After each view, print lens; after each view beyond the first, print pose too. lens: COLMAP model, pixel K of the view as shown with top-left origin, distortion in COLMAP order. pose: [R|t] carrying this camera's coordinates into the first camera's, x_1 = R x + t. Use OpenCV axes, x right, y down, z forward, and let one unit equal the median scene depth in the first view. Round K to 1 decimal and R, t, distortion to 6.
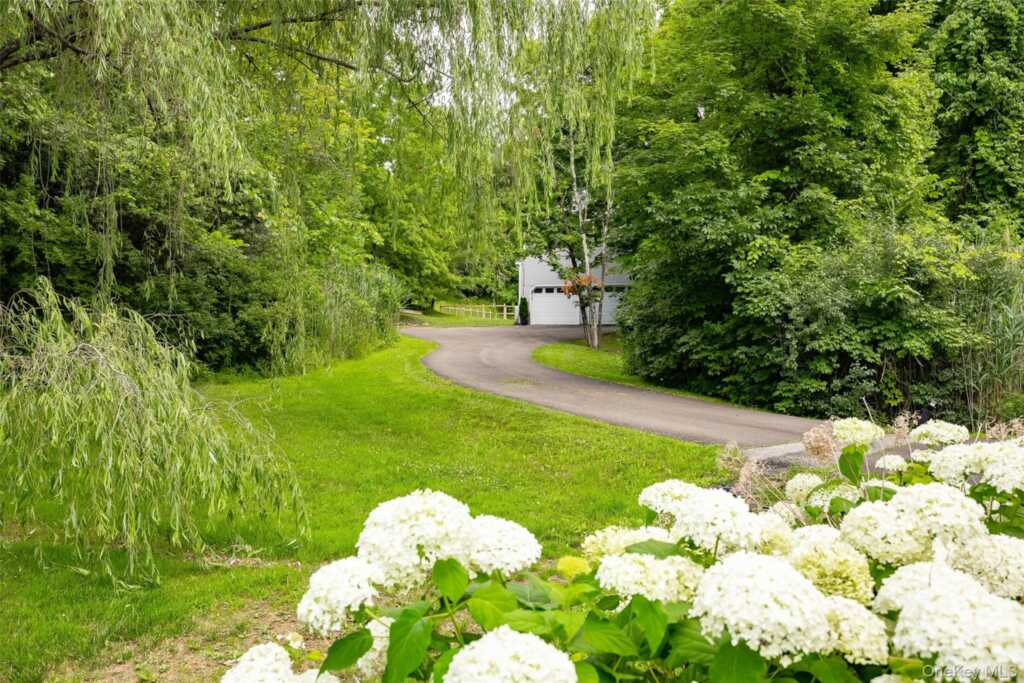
lens RADIAL K [[1026.5, 0, 512.3], [0, 1026.5, 340.3], [0, 0, 1]] dist [-0.001161, 0.000000]
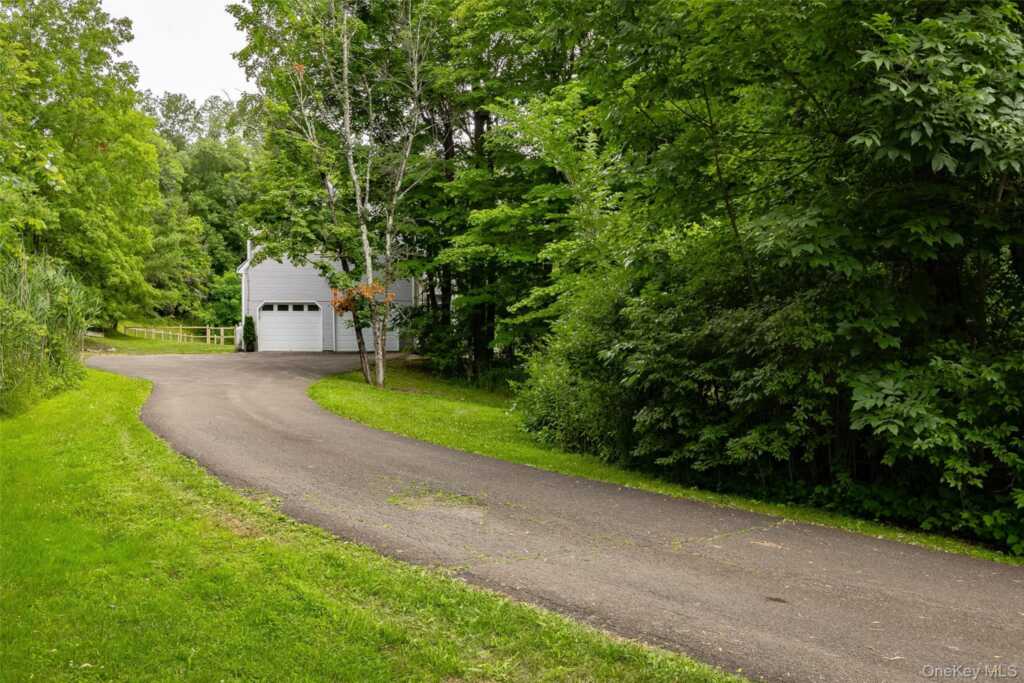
lens RADIAL K [[929.2, 0, 503.9], [0, 929.2, 406.8], [0, 0, 1]] dist [-0.026176, 0.000000]
pose [[0.943518, -0.016159, 0.330926, -0.040450], [0.000294, 0.998850, 0.047937, -0.006733], [-0.331320, -0.045132, 0.942438, 0.269579]]
